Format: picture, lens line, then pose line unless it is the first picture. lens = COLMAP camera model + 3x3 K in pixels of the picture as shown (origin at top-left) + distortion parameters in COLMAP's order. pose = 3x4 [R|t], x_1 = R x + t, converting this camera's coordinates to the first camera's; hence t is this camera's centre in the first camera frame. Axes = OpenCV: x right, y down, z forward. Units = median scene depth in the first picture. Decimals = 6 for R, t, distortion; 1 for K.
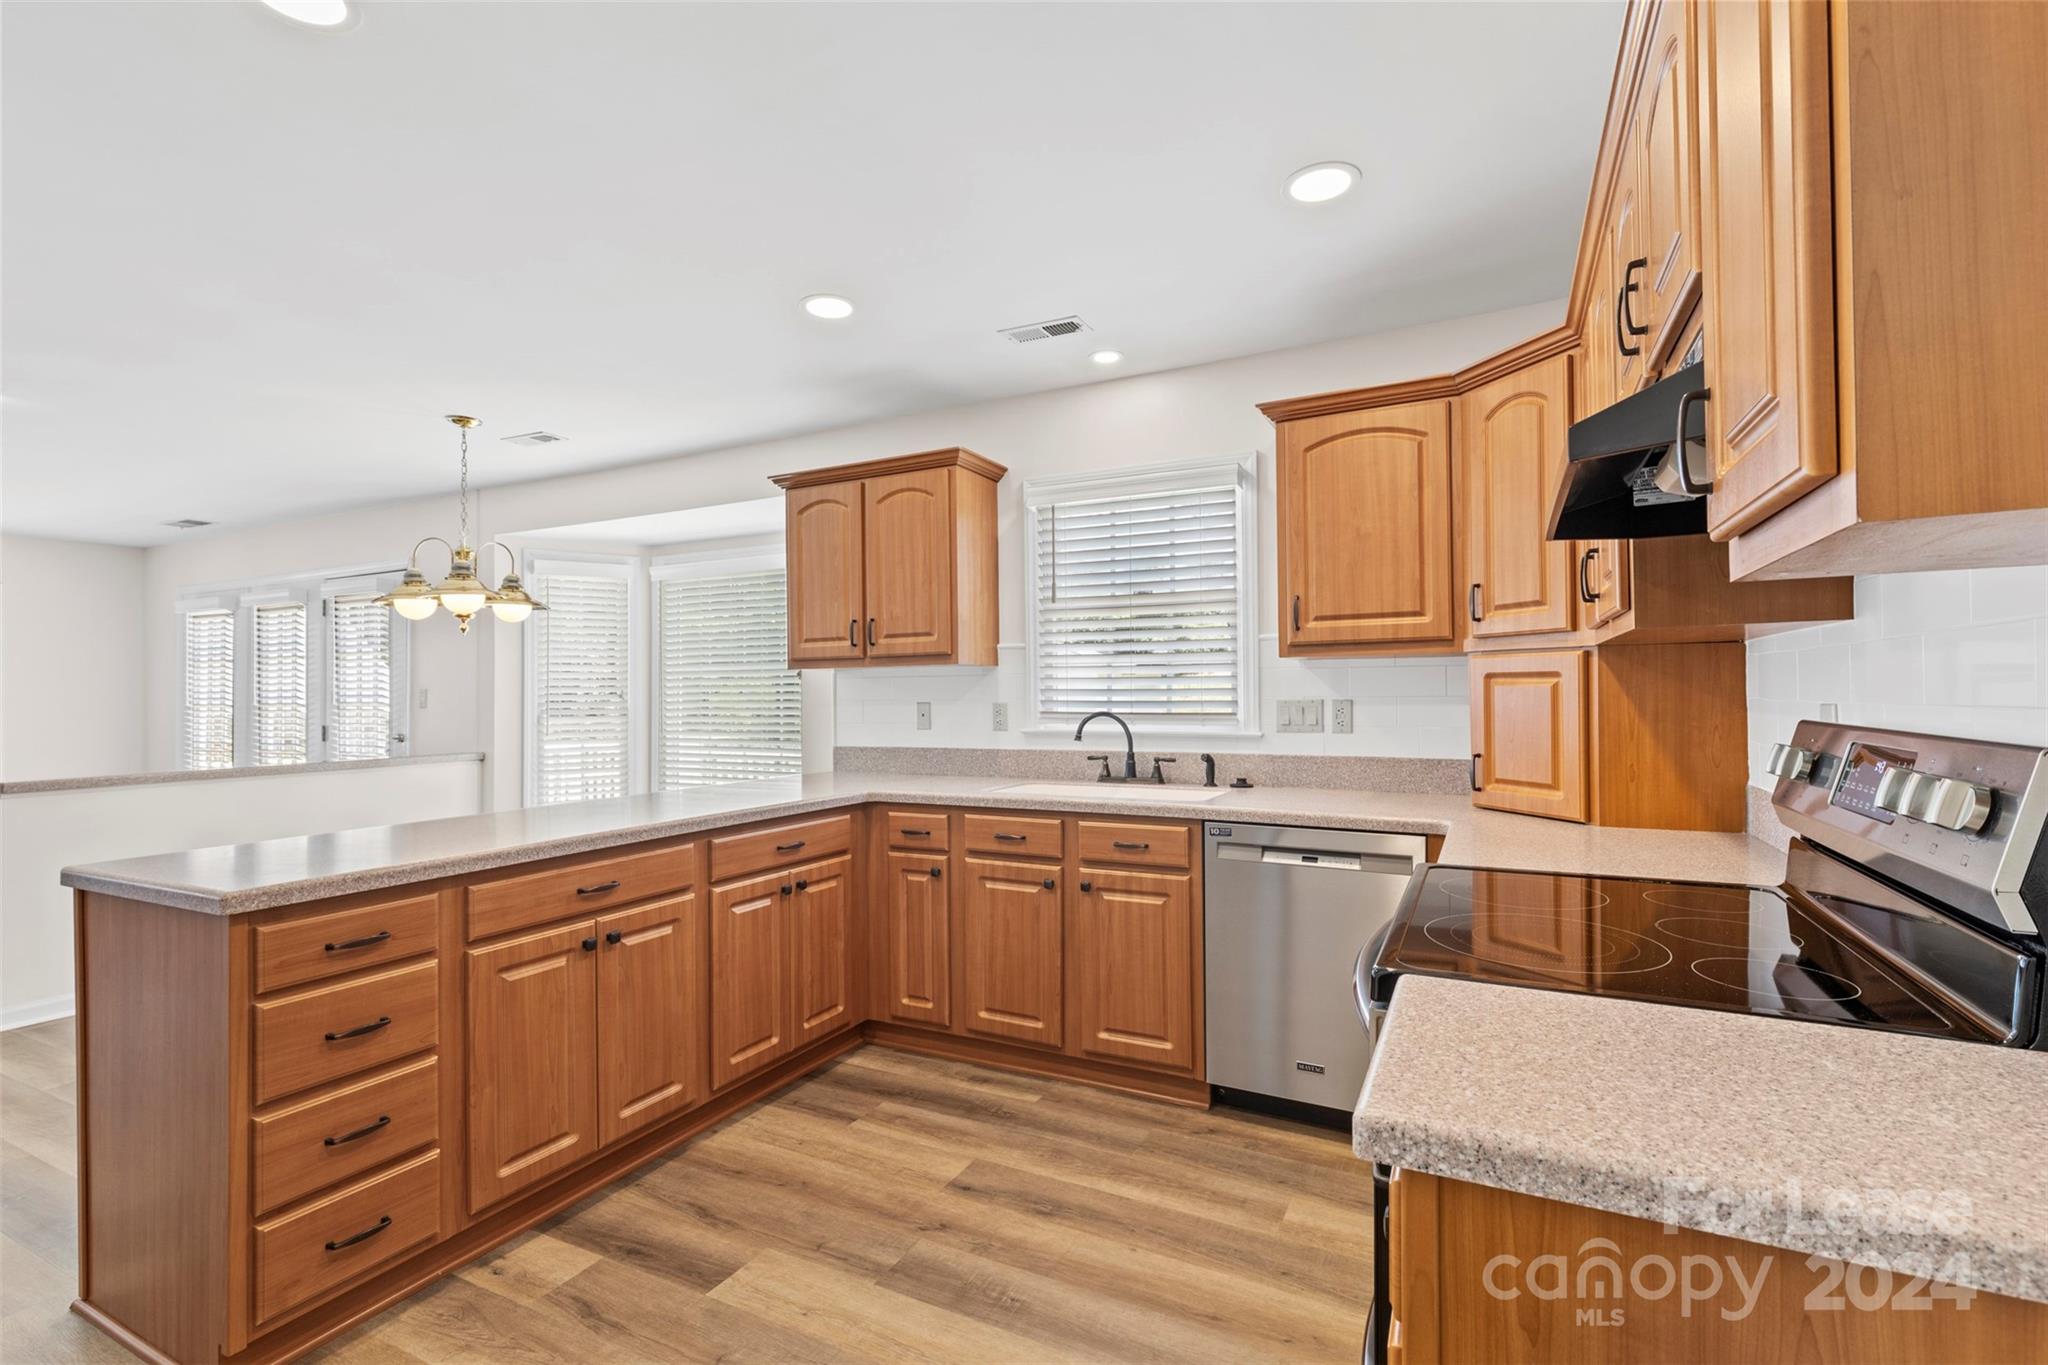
lens RADIAL K [[920.8, 0, 1028.1], [0, 920.8, 694.2], [0, 0, 1]] dist [0.001509, -0.000130]
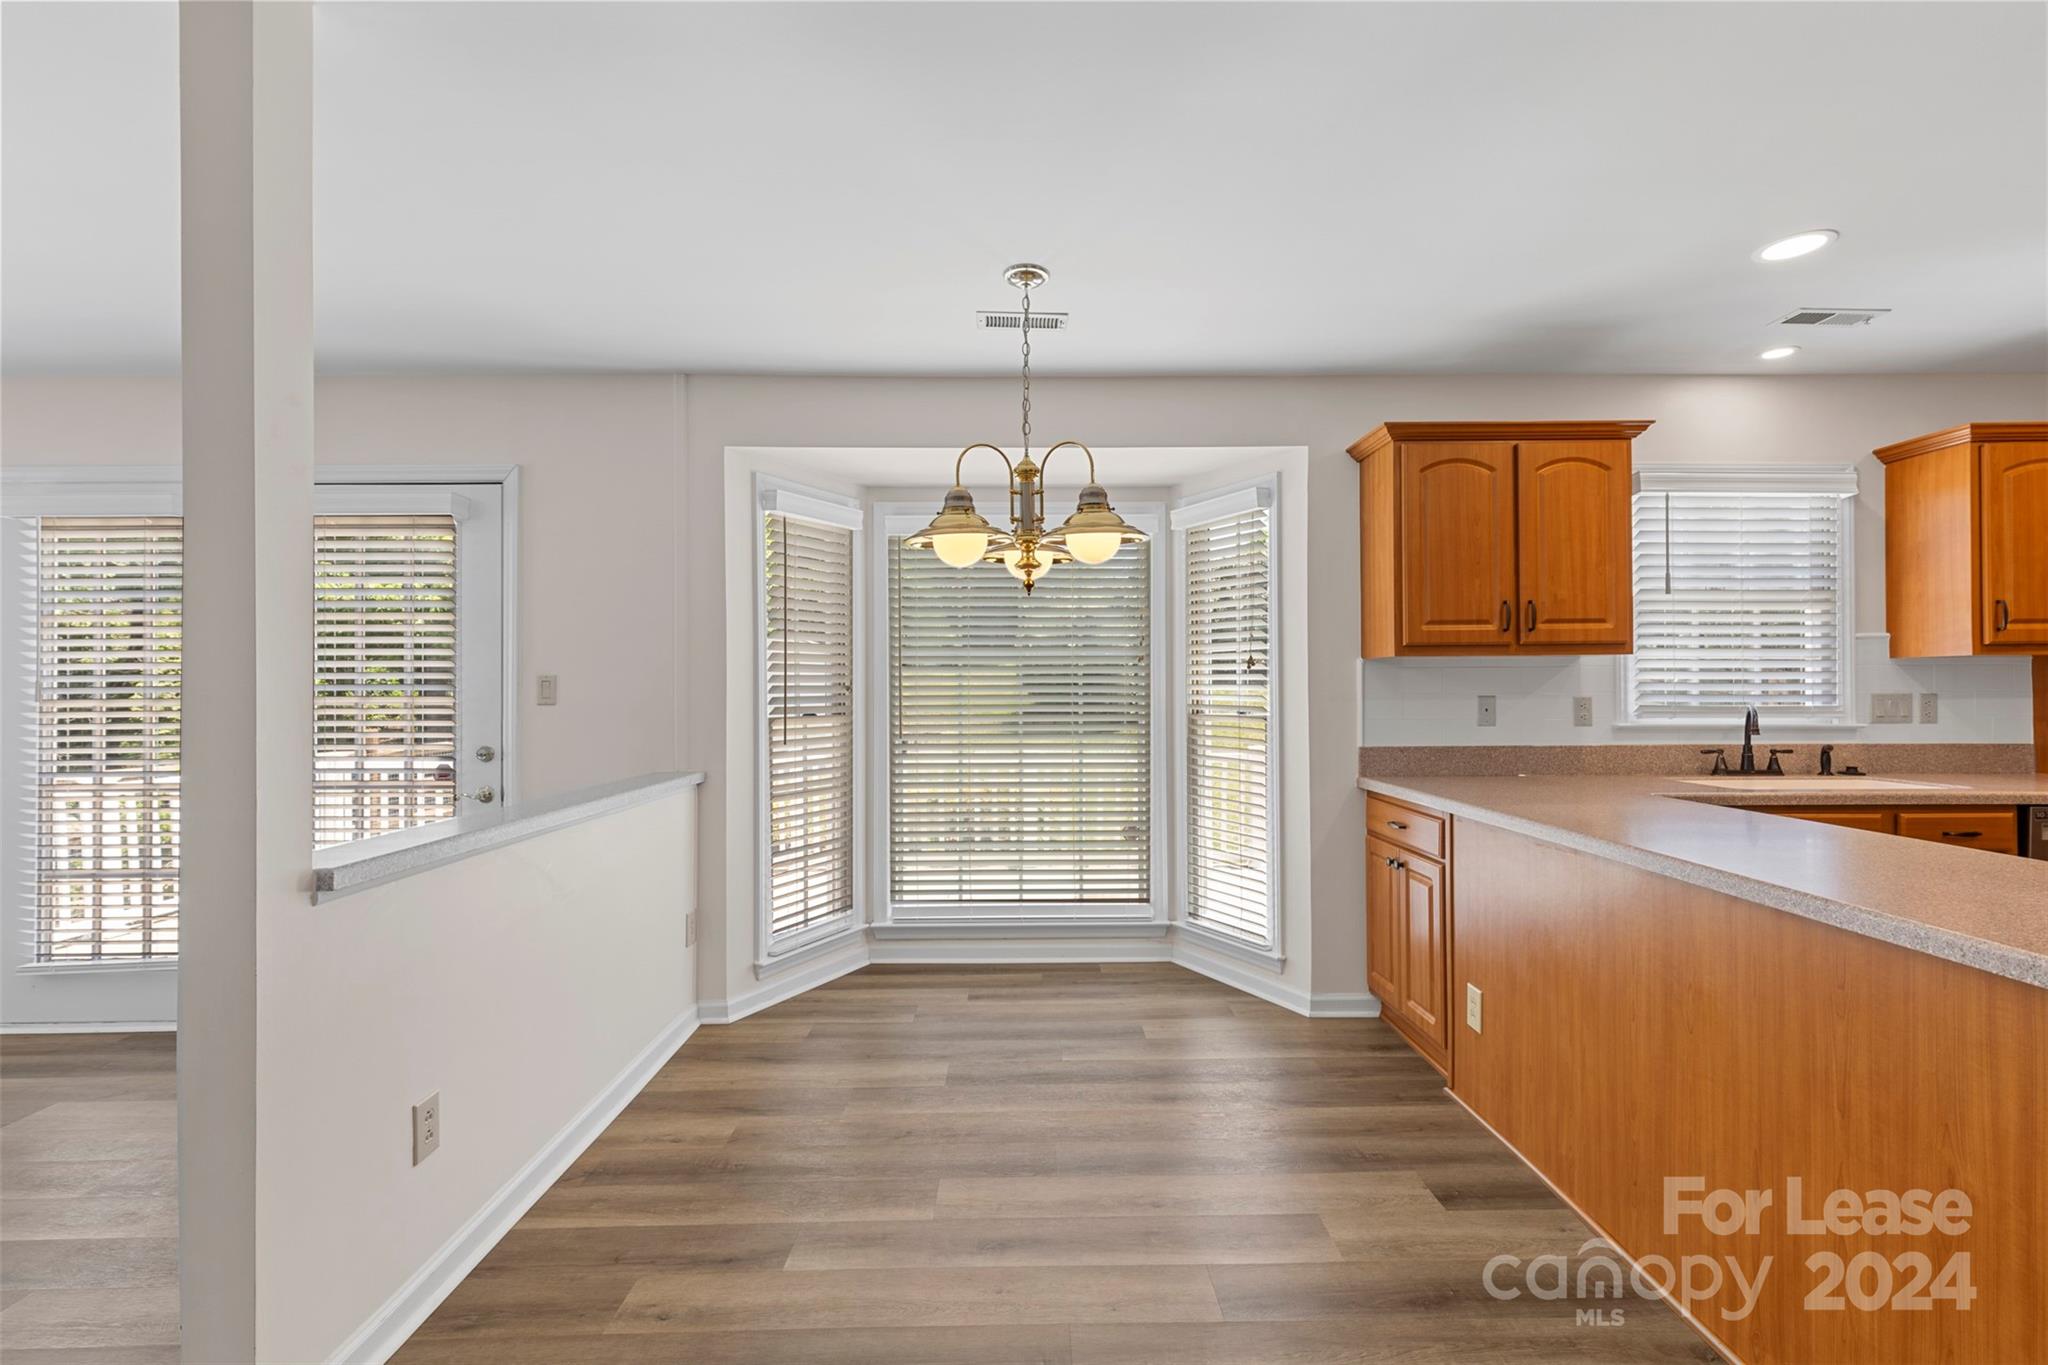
lens RADIAL K [[920.8, 0, 1028.1], [0, 920.8, 694.2], [0, 0, 1]] dist [0.001509, -0.000130]
pose [[0.886551, 0.004387, 0.462611, -1.023106], [-0.004205, 0.999990, -0.001424, 0.011169], [-0.462613, -0.000682, 0.886560, 0.448560]]
